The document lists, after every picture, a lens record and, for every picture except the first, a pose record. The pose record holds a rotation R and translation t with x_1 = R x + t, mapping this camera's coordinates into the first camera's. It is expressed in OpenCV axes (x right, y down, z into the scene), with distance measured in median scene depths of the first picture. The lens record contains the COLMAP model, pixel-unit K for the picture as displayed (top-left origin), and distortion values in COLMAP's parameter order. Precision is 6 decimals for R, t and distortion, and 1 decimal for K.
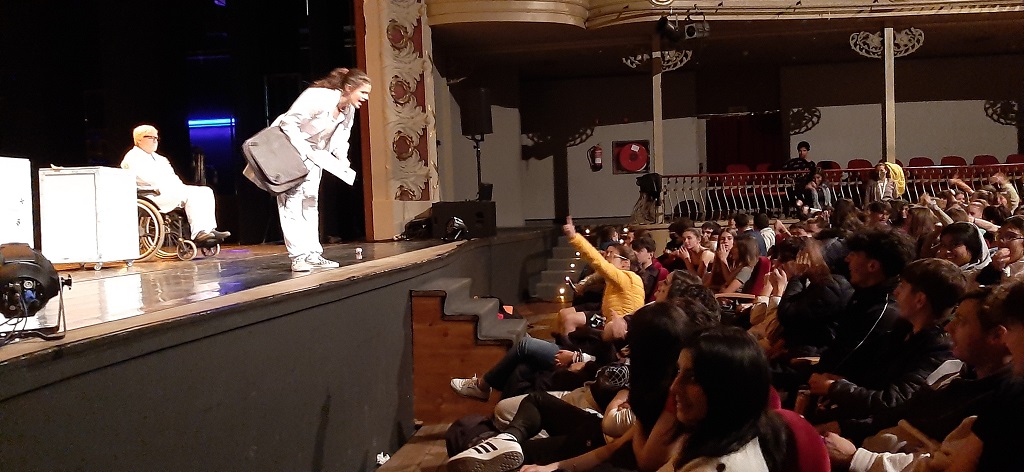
lens RADIAL K [[812.4, 0, 512.0], [0, 812.4, 236.0], [0, 0, 1]] dist [0.113670, -0.198144]
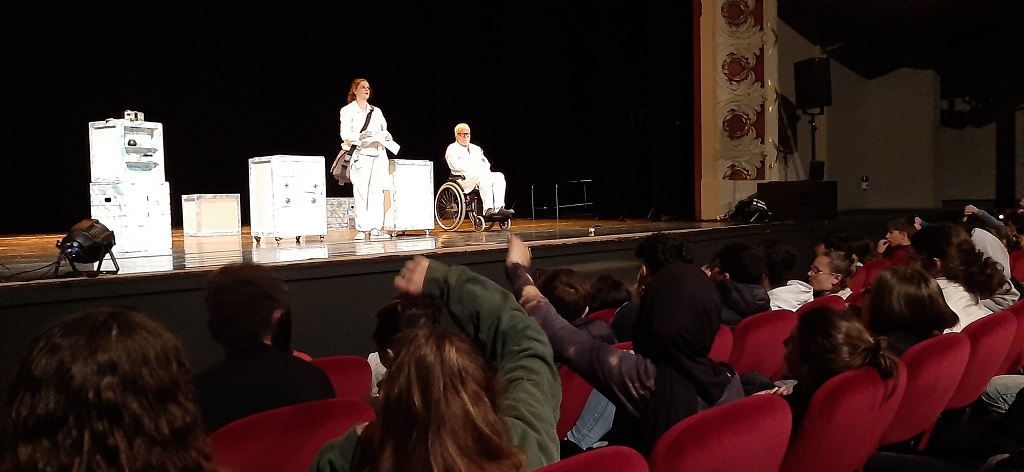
lens RADIAL K [[818.8, 0, 512.0], [0, 818.8, 236.0], [0, 0, 1]] dist [0.117527, -0.204151]
pose [[0.760062, 0.045443, -0.648259, 0.311469], [-0.022743, 0.998801, 0.043350, -0.013196], [0.649452, -0.018205, 0.760185, 0.065640]]
